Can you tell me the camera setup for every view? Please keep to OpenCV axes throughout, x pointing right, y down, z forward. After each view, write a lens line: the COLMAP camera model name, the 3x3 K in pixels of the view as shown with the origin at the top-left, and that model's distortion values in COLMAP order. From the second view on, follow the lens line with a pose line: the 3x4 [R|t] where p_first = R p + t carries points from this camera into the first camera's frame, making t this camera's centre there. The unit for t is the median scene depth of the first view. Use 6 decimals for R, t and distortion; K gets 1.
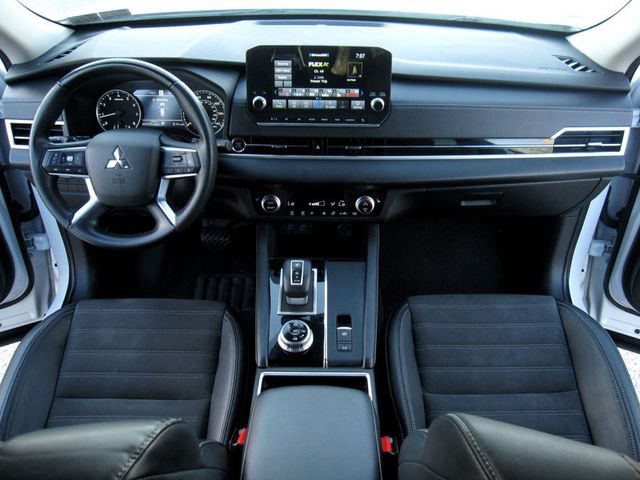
lens RADIAL K [[527.3, 0, 320.0], [0, 527.3, 240.0], [0, 0, 1]] dist [-0.066243, 0.032726]
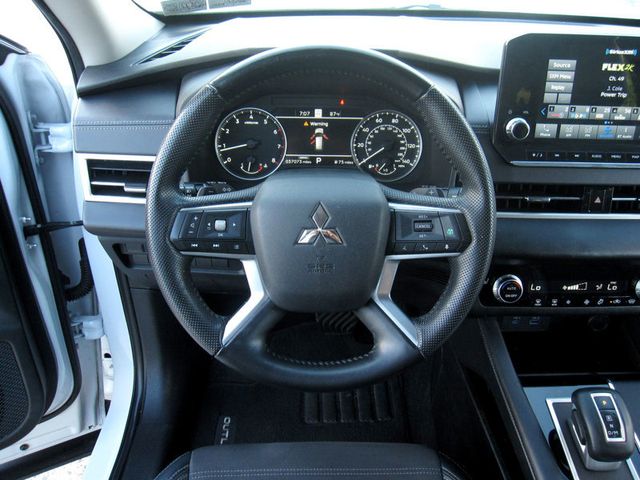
lens RADIAL K [[527.3, 0, 320.0], [0, 527.3, 240.0], [0, 0, 1]] dist [-0.066243, 0.032726]
pose [[0.999570, -0.007400, 0.028384, -0.360702], [0.009188, 0.997947, -0.063380, -0.096374], [-0.027856, 0.063613, 0.997586, 0.411354]]
